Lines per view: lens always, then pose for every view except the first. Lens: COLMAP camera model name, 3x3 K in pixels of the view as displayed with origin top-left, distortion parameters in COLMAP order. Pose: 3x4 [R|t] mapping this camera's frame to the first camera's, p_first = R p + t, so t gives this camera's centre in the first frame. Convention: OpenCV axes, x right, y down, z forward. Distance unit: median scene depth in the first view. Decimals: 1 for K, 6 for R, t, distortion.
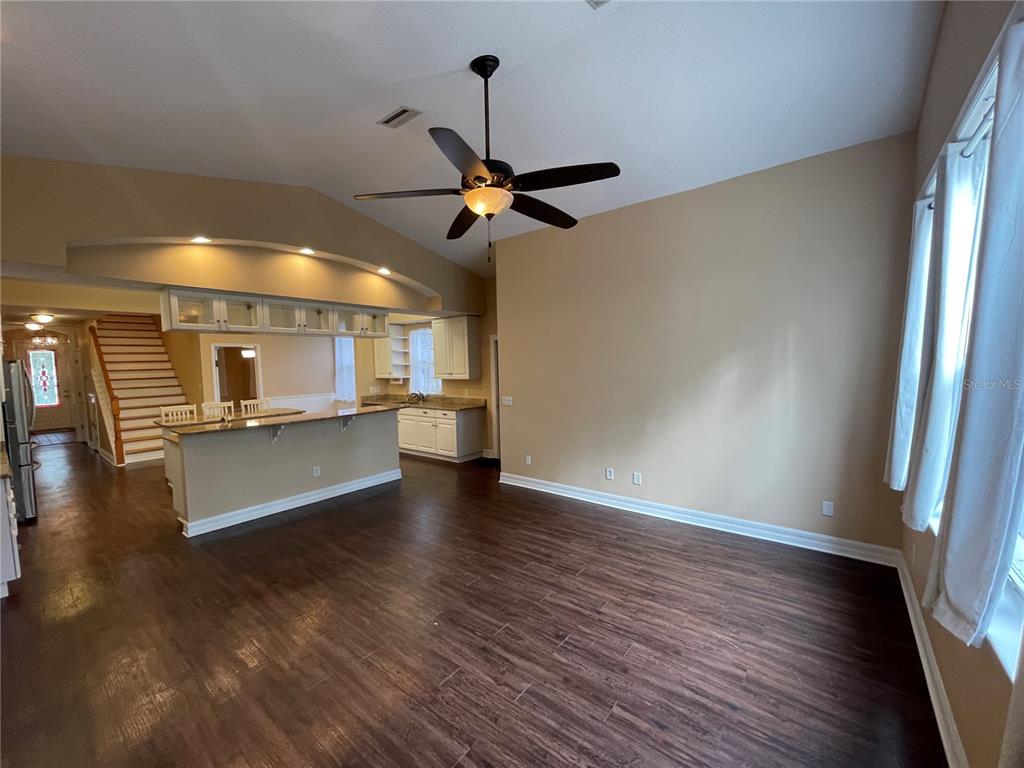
lens RADIAL K [[412.3, 0, 508.1], [0, 412.3, 383.3], [0, 0, 1]] dist [-0.001727, 0.000233]
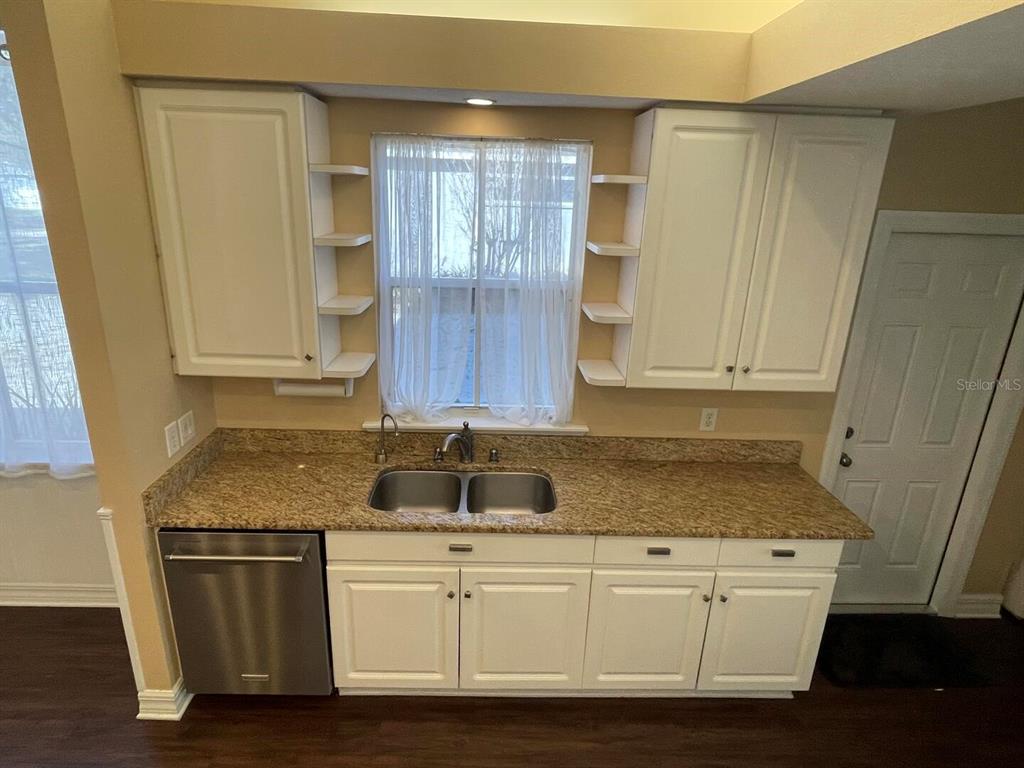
lens RADIAL K [[576.9, 0, 512.0], [0, 576.9, 384.0], [0, 0, 1]] dist [-0.002024, -0.000620]
pose [[0.763818, -0.153666, 0.626873, -0.419926], [-0.016181, 0.966381, 0.256605, -0.092177], [-0.645229, -0.206143, 0.735652, 0.787150]]
